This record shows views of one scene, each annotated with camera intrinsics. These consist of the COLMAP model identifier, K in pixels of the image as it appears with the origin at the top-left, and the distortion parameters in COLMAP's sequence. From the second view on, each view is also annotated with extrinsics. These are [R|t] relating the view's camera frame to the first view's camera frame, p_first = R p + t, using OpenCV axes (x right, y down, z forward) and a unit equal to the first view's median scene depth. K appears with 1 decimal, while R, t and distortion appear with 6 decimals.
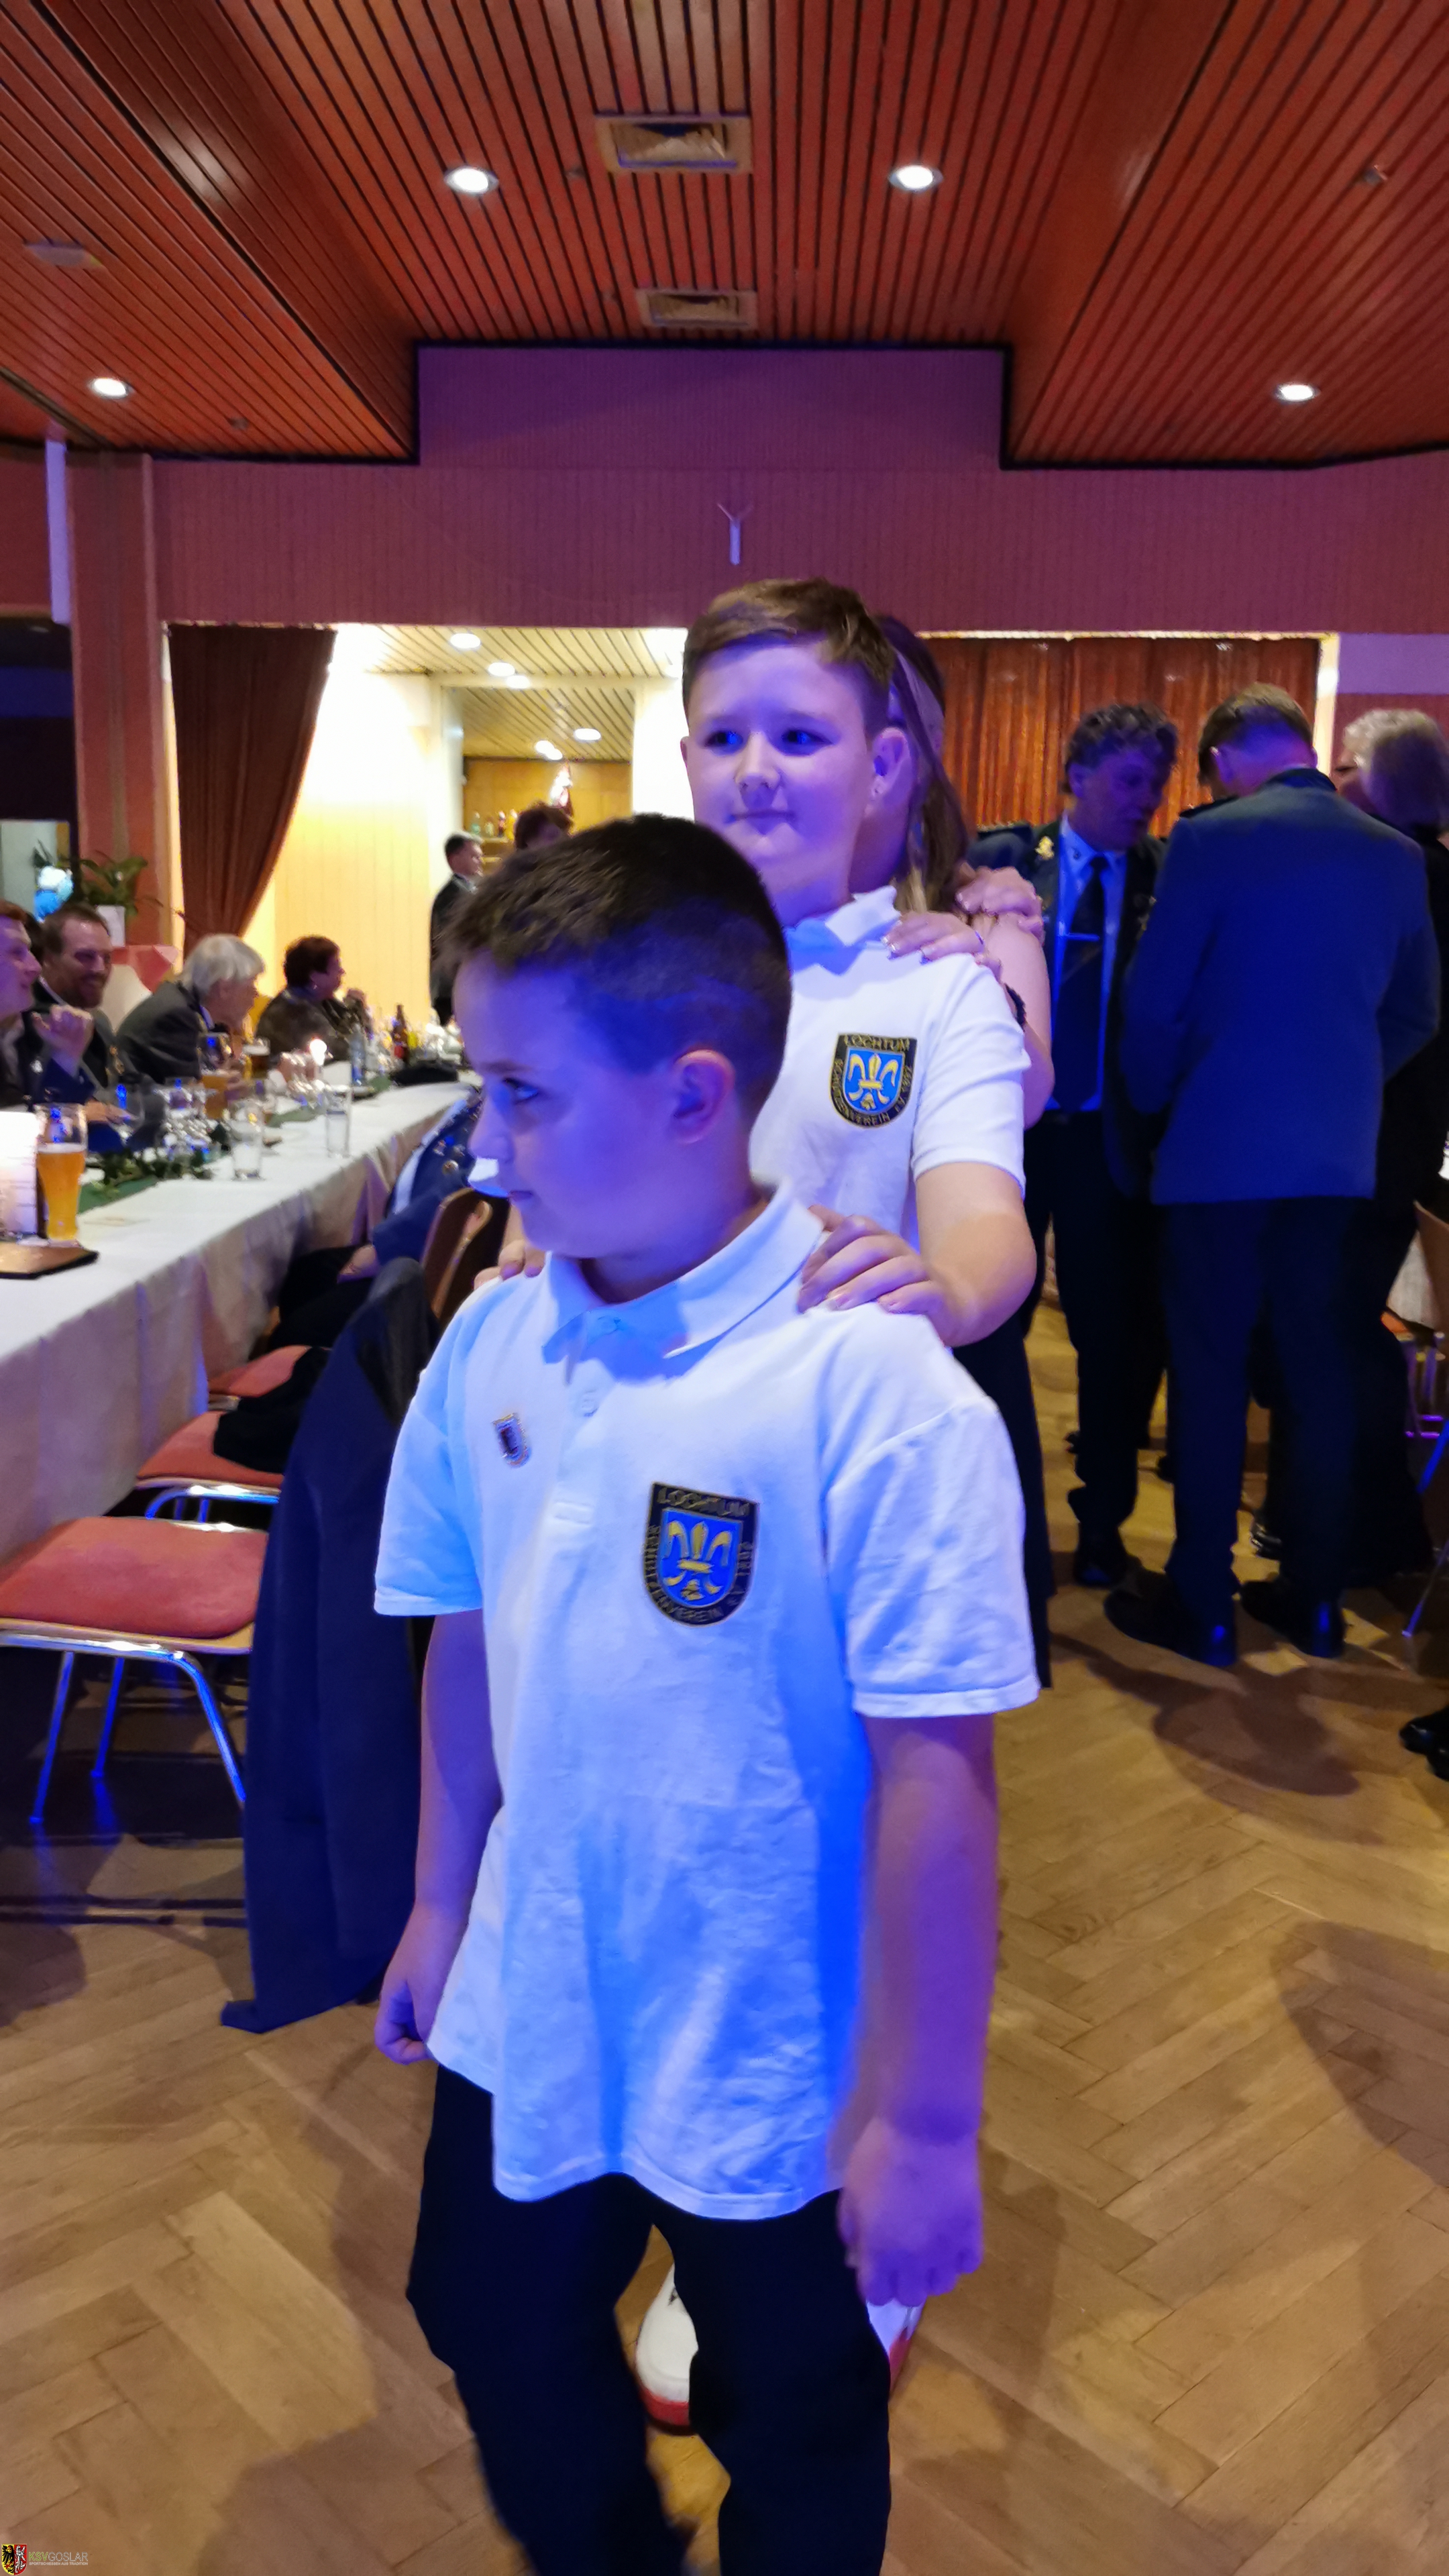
lens RADIAL K [[1875.1, 0, 681.3], [0, 1875.1, 1294.3], [0, 0, 1]] dist [0.012393, -0.004567]
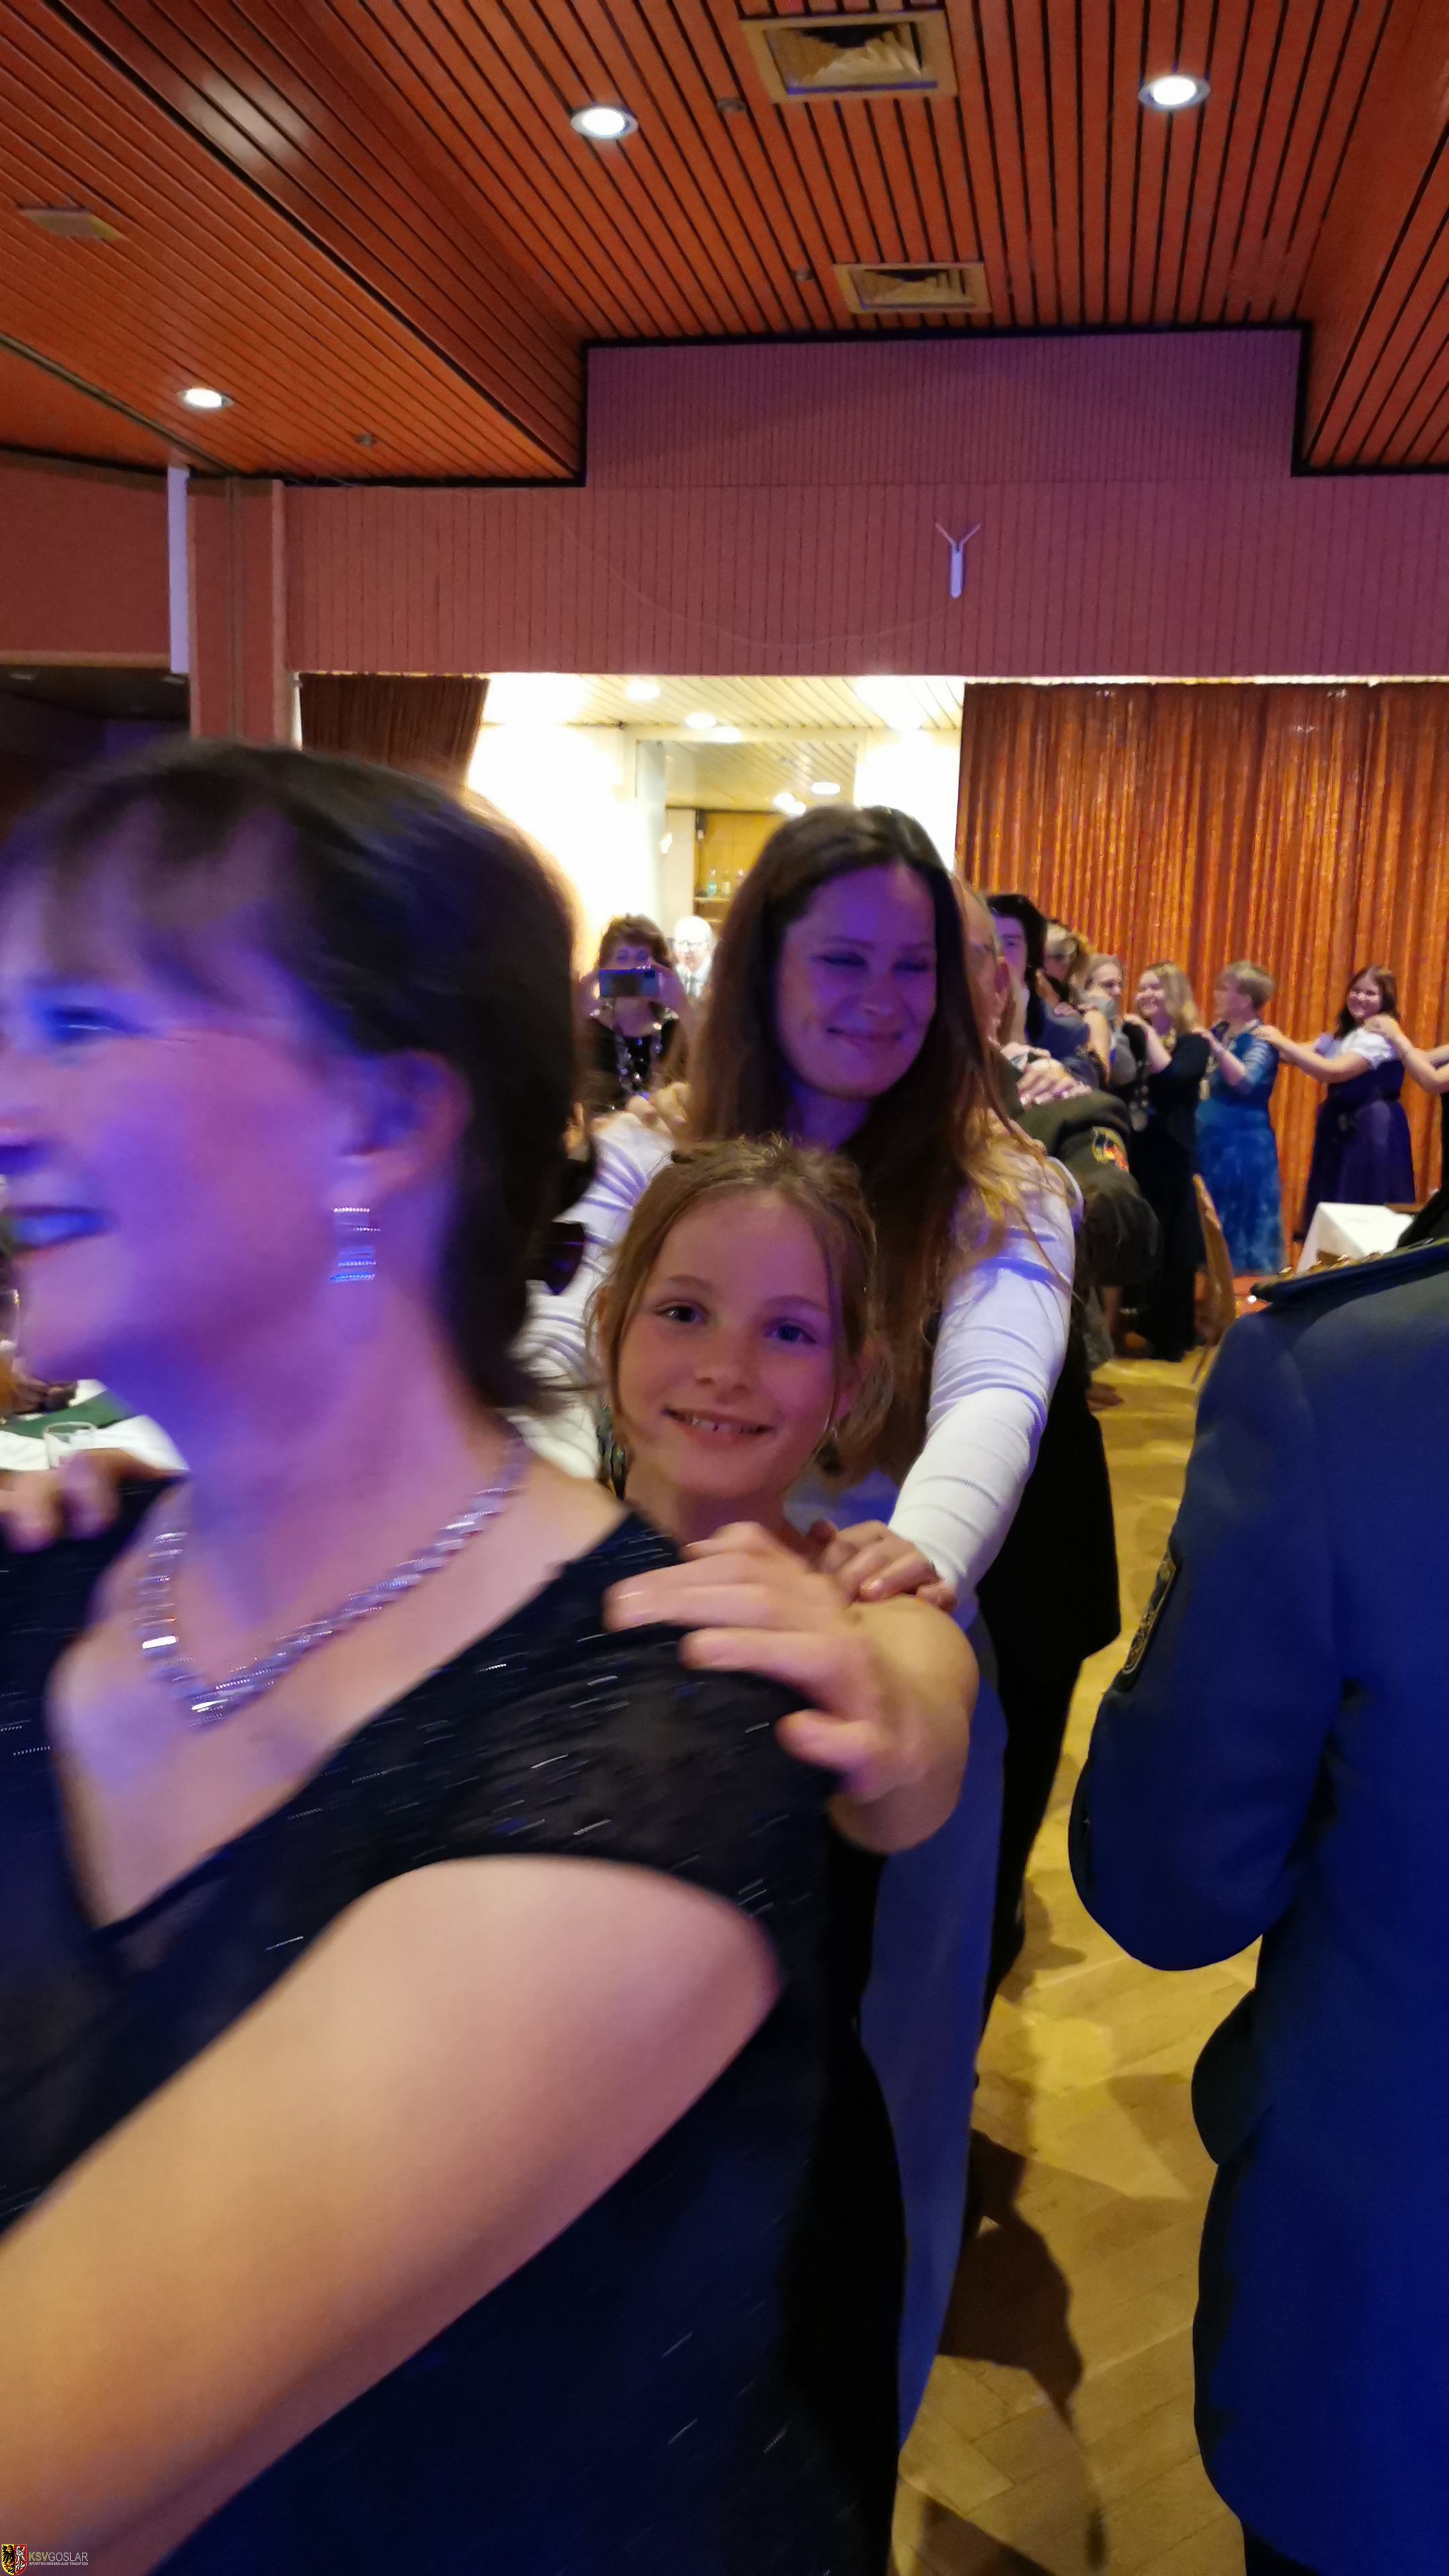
lens RADIAL K [[1893.2, 0, 707.2], [0, 1893.2, 1273.8], [0, 0, 1]] dist [0.043569, -0.062444]
pose [[0.990137, 0.036646, -0.135226, 0.048966], [-0.041003, 0.998721, -0.029579, -0.070035], [0.133969, 0.034832, 0.990373, 0.187384]]
